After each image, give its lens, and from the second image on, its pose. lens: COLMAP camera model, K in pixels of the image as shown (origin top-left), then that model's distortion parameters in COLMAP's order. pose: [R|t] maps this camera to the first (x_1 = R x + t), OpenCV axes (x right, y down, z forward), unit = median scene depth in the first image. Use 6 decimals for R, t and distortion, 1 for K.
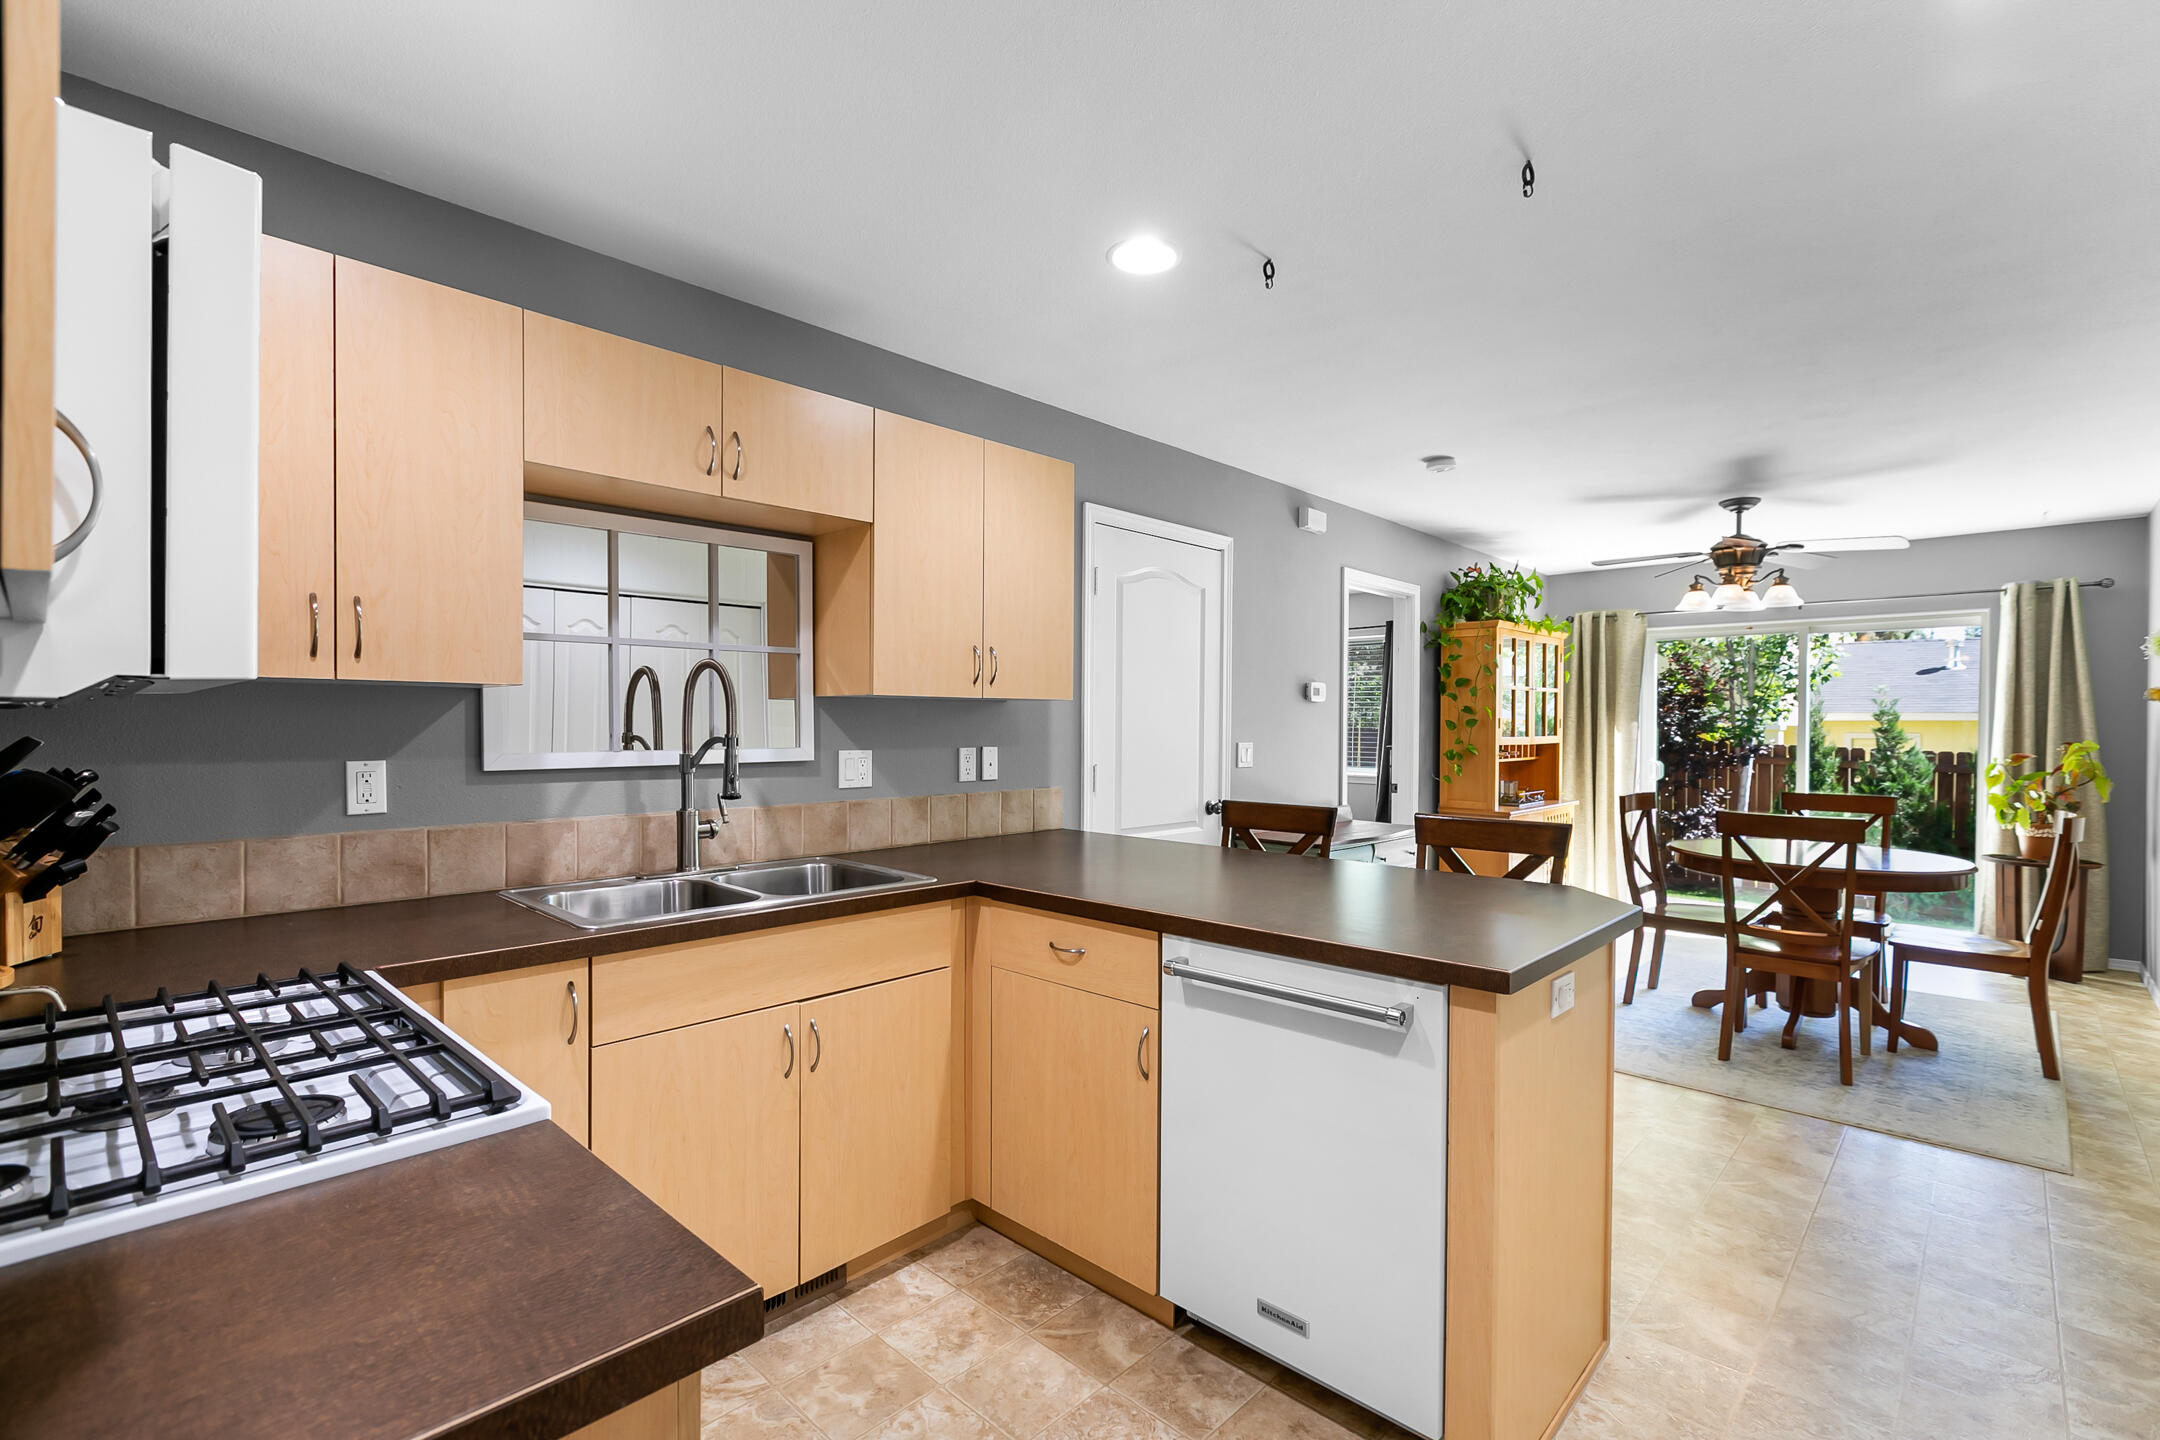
lens RADIAL K [[966.6, 0, 1079.1], [0, 966.6, 726.8], [0, 0, 1]] dist [-0.003707, -0.000152]
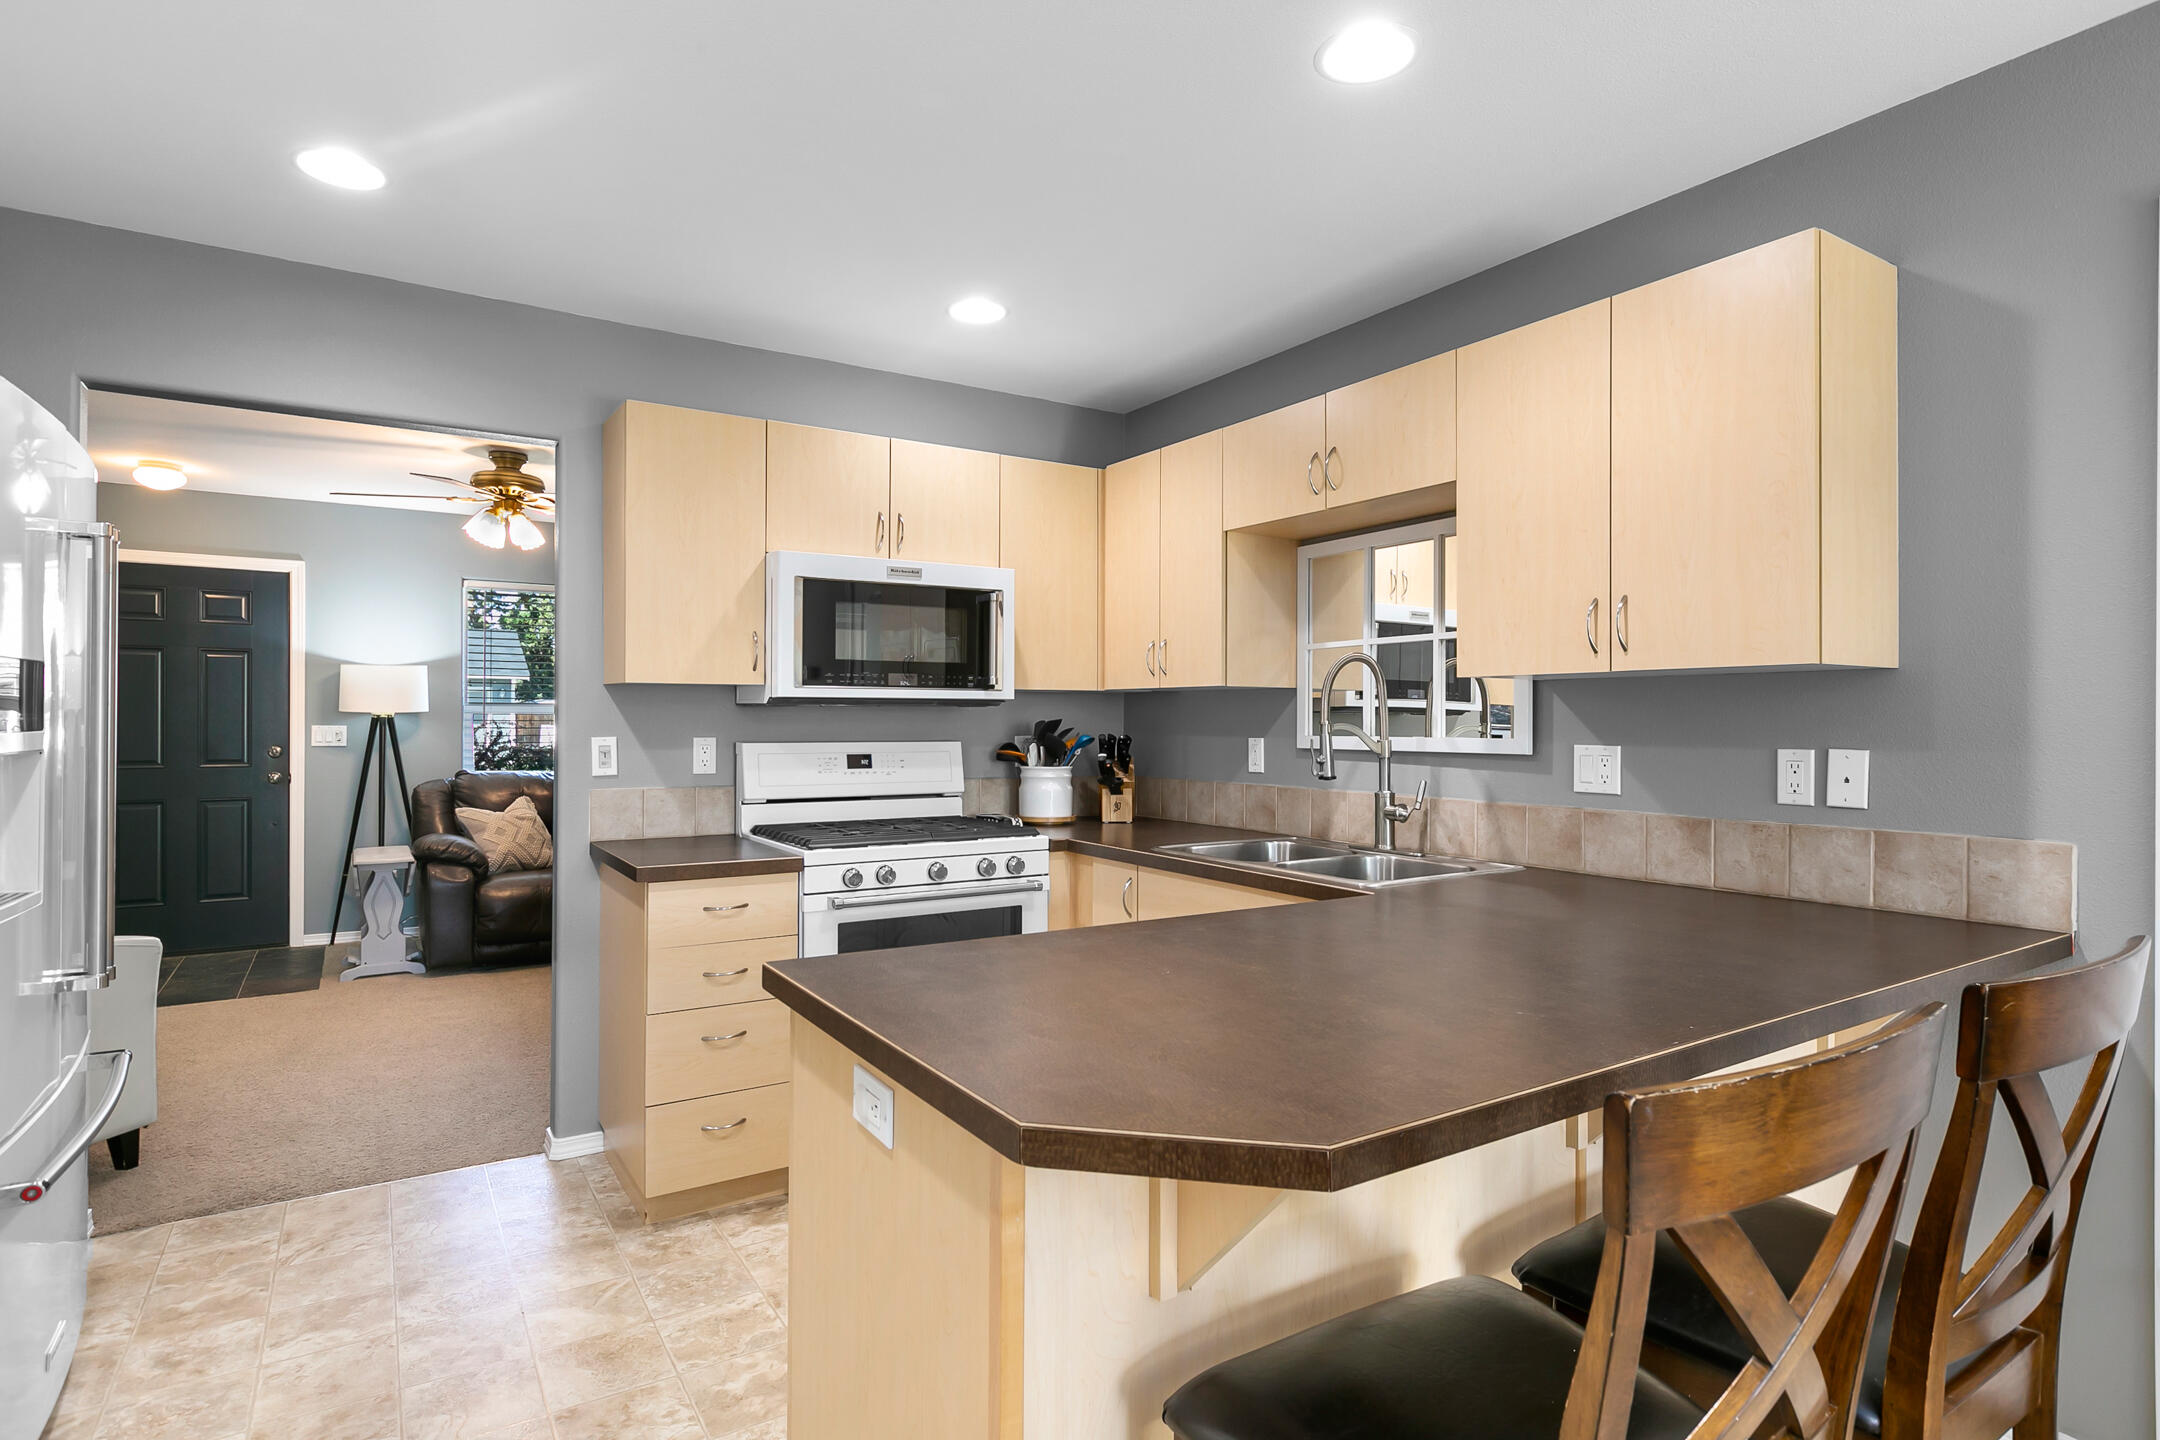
lens RADIAL K [[1133.9, 0, 1080.6], [0, 1133.9, 718.7], [0, 0, 1]] dist [0.000167, 0.000037]
pose [[-0.244470, 0.002585, -0.969653, 0.758260], [0.002016, 0.999996, 0.002157, 0.000091], [0.969655, -0.001428, -0.244475, 0.818868]]
